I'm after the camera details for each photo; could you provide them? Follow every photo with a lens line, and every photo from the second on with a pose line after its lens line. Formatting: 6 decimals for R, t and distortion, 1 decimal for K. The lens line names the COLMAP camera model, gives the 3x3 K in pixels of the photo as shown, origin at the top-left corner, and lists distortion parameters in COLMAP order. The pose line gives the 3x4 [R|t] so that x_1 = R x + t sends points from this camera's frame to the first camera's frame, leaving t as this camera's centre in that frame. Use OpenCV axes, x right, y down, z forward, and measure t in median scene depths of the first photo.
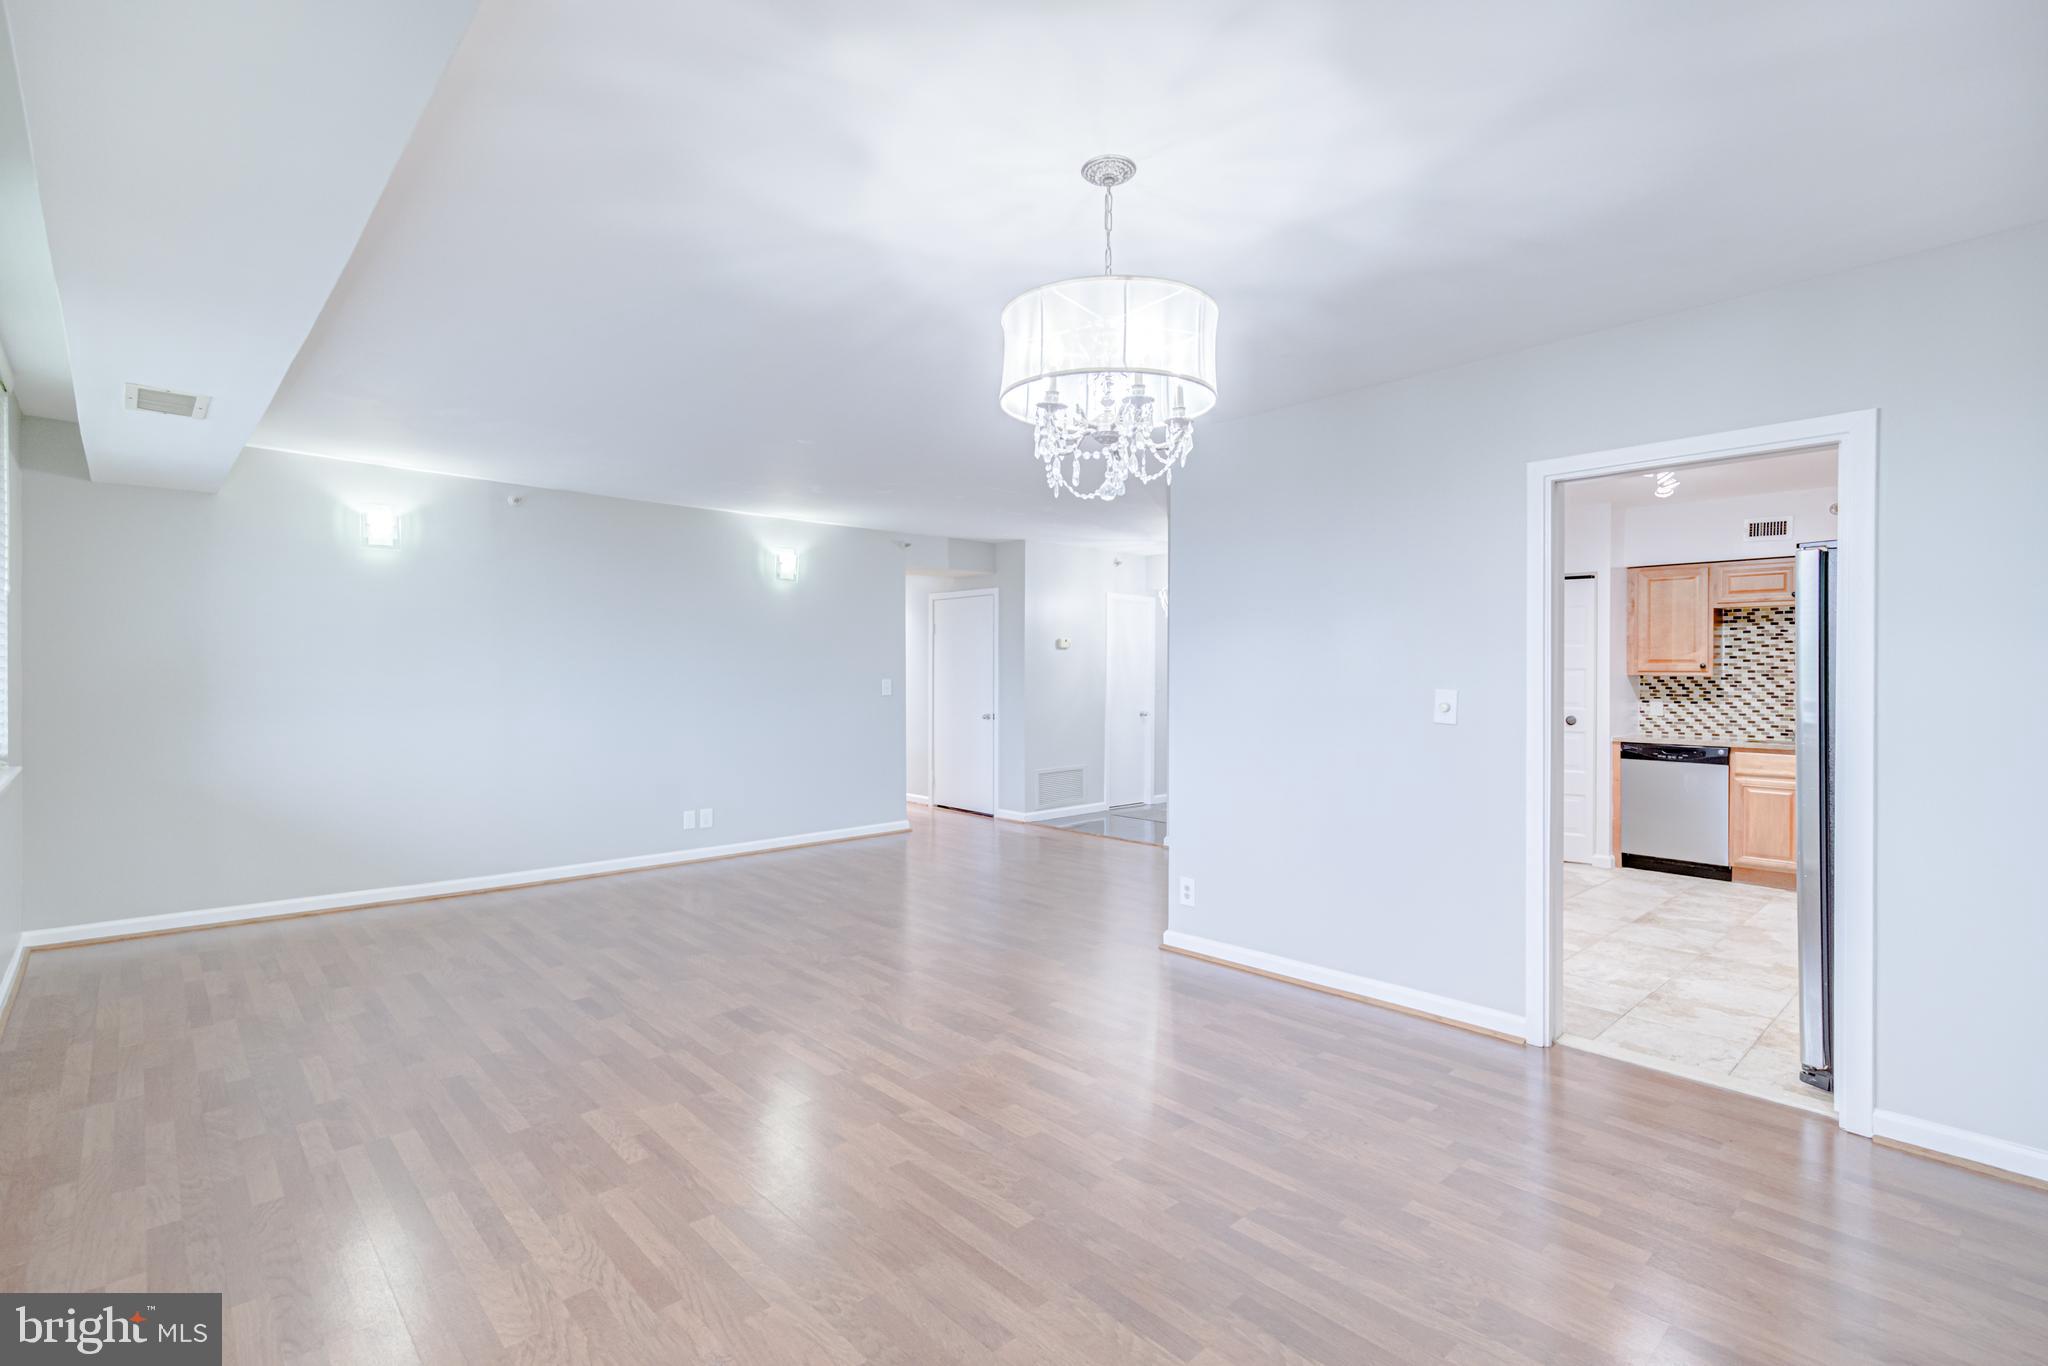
lens RADIAL K [[927.7, 0, 1024.0], [0, 927.7, 683.0], [0, 0, 1]] dist [0.012500, 0.000167]
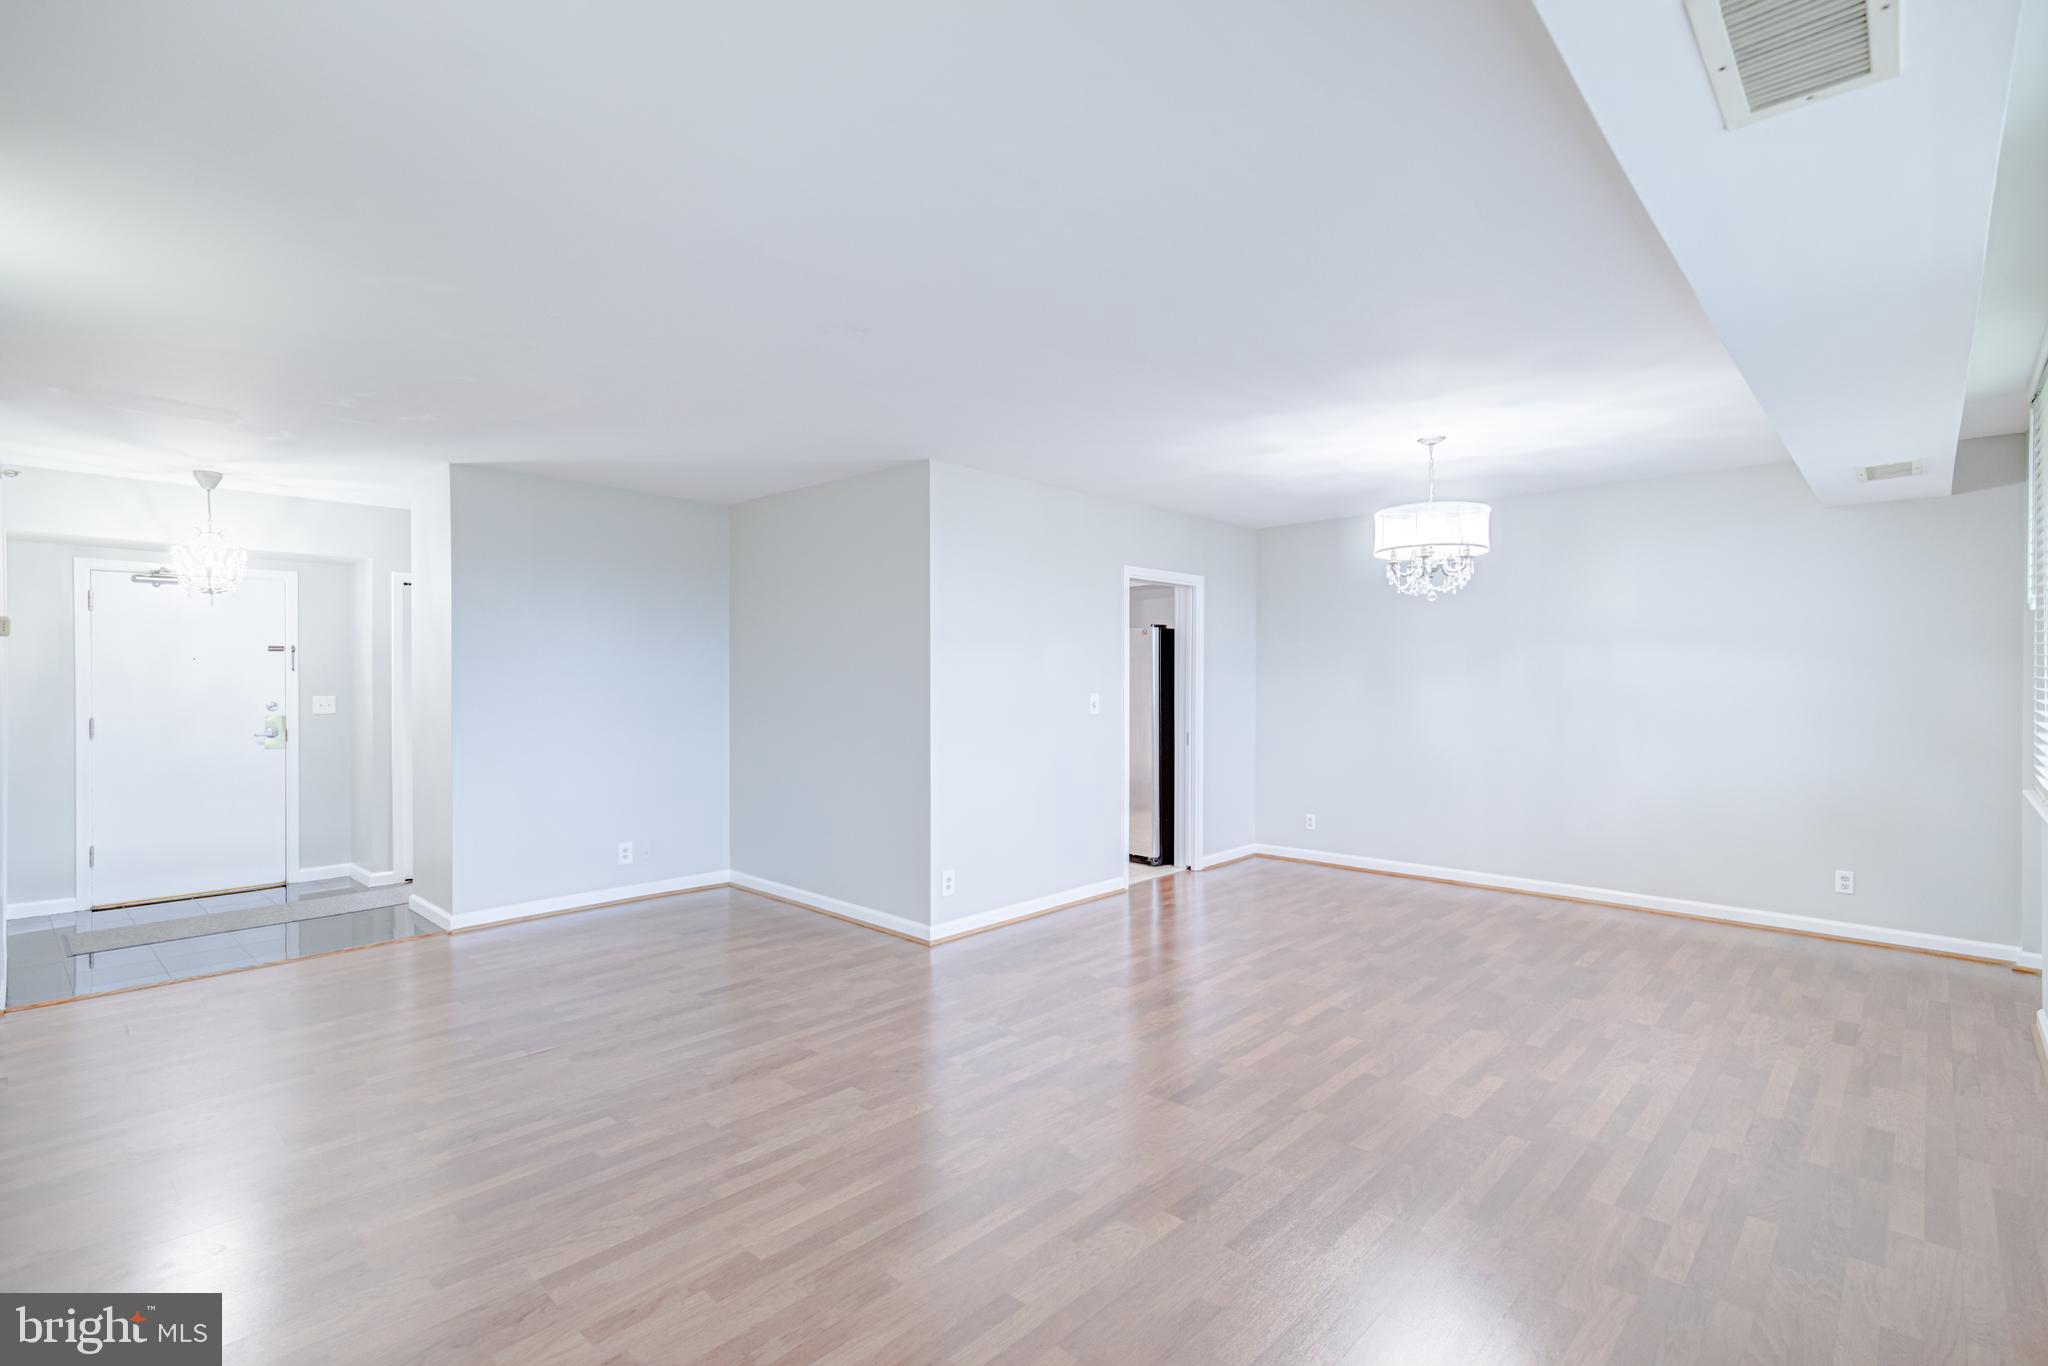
lens RADIAL K [[927.7, 0, 1024.0], [0, 927.7, 683.0], [0, 0, 1]] dist [0.012500, 0.000167]
pose [[-0.040144, -0.003930, 0.999186, -1.521209], [0.012991, 0.999906, 0.004454, -0.026026], [-0.999109, 0.013159, -0.040089, 1.564971]]
